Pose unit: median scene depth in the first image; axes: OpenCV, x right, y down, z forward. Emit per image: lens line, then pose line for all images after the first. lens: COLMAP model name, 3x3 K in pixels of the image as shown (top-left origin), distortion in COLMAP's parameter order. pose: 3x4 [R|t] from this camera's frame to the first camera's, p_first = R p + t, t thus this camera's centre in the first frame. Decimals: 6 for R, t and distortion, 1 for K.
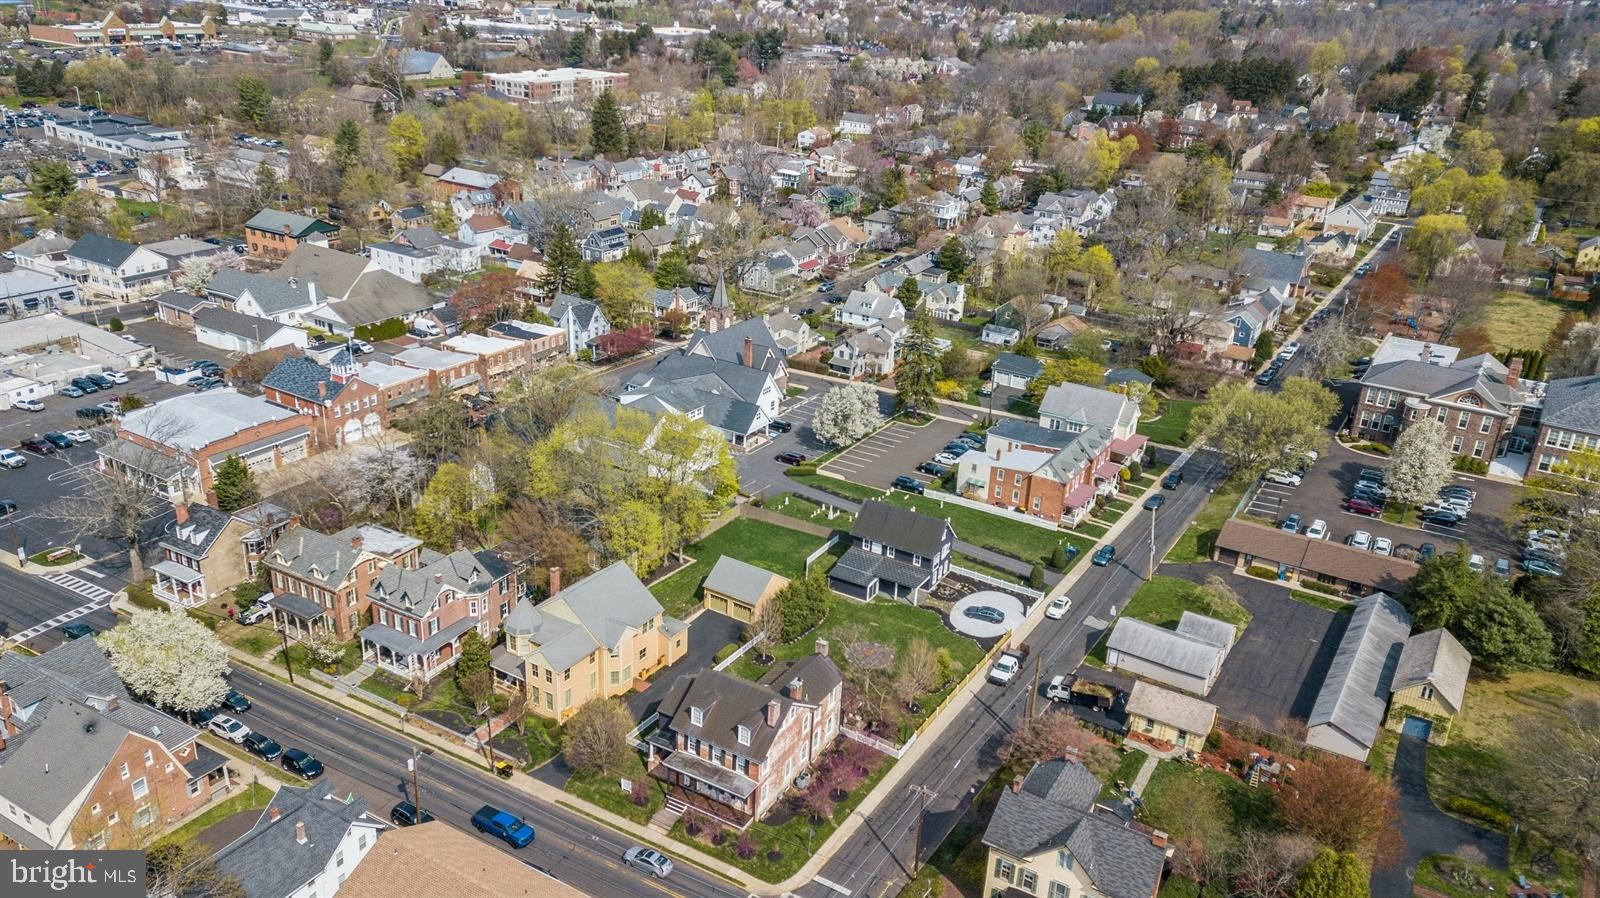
lens RADIAL K [[1202.0, 0, 798.6], [0, 1202.0, 501.1], [0, 0, 1]] dist [0.081798, -0.004823]
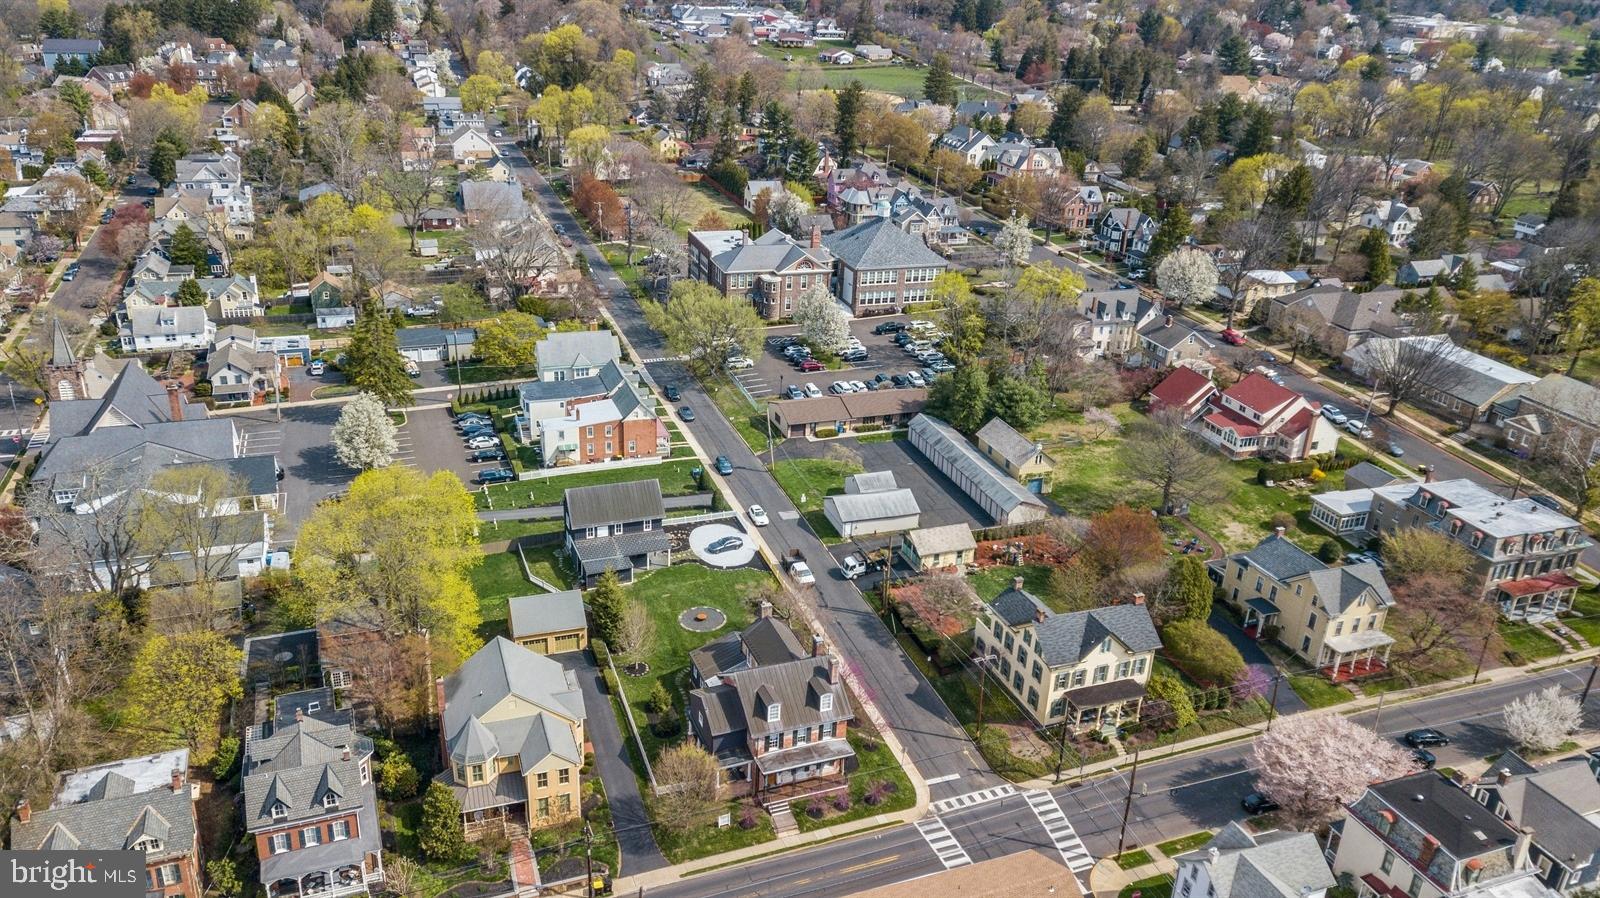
lens RADIAL K [[1202.0, 0, 798.6], [0, 1202.0, 501.1], [0, 0, 1]] dist [0.081798, -0.004823]
pose [[0.621966, -0.357706, 0.696567, -0.595550], [0.320809, 0.927882, 0.190041, -0.138184], [-0.714311, 0.105266, 0.691866, 0.247933]]
